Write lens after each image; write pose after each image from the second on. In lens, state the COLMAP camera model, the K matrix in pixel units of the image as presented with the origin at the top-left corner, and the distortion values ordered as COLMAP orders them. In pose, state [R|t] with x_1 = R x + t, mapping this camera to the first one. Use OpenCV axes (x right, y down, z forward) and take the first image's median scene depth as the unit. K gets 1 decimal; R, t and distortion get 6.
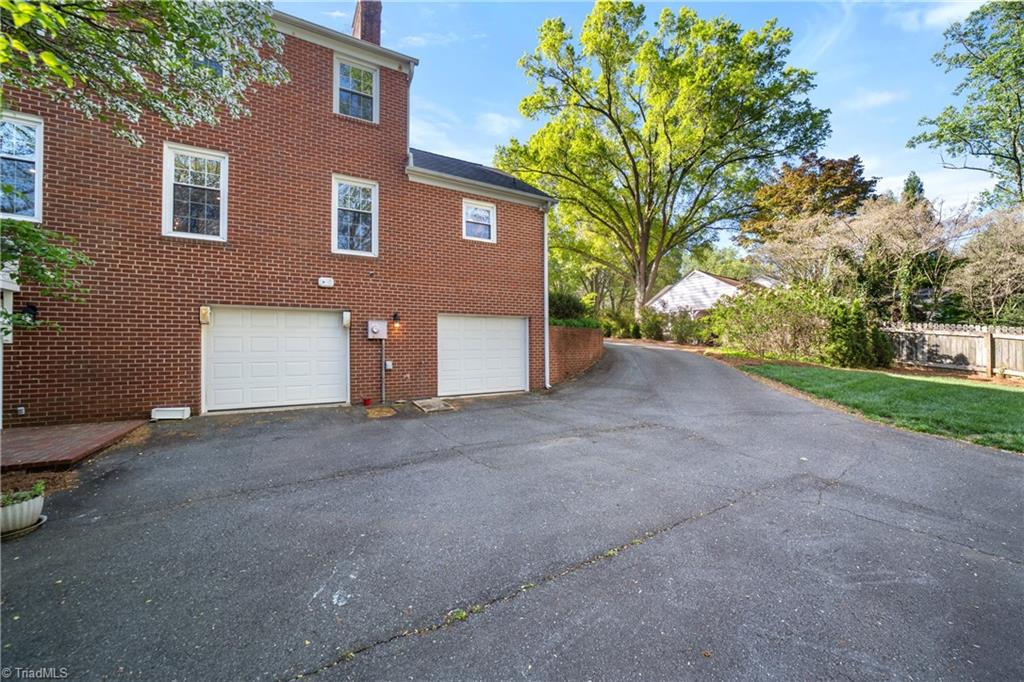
lens RADIAL K [[393.1, 0, 513.9], [0, 393.1, 341.4], [0, 0, 1]] dist [-0.019443, 0.000251]
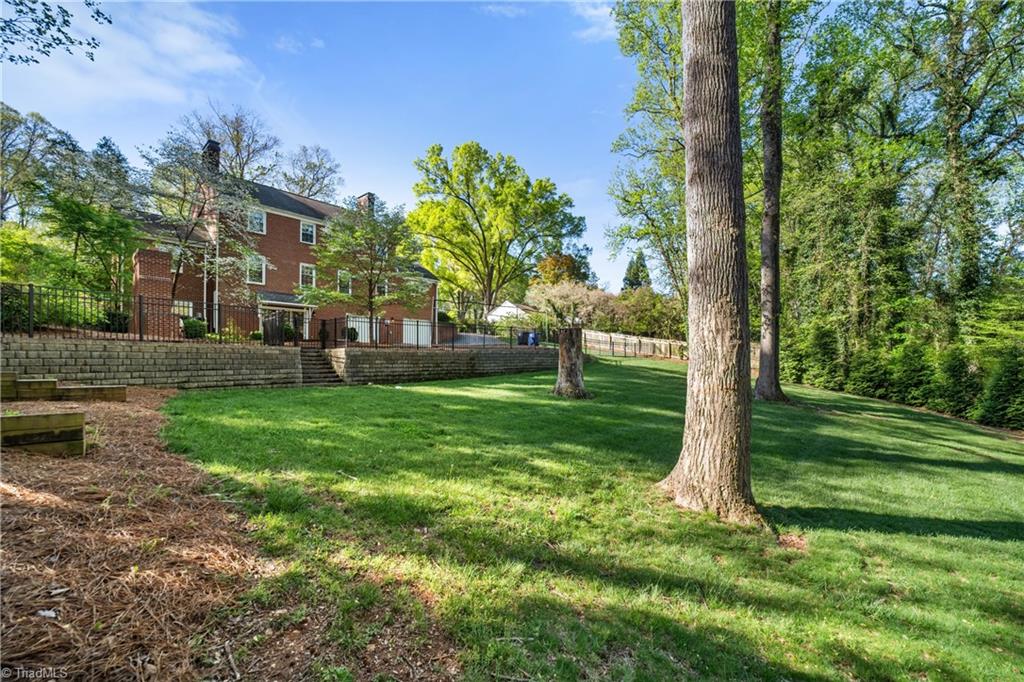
lens RADIAL K [[393.1, 0, 514.8], [0, 393.1, 347.6], [0, 0, 1]] dist [-0.019443, 0.000251]
pose [[0.944113, 0.014661, 0.329297, -0.112142], [-0.011293, 0.999863, -0.012138, 0.056827], [-0.329430, 0.007741, 0.944148, -0.649217]]
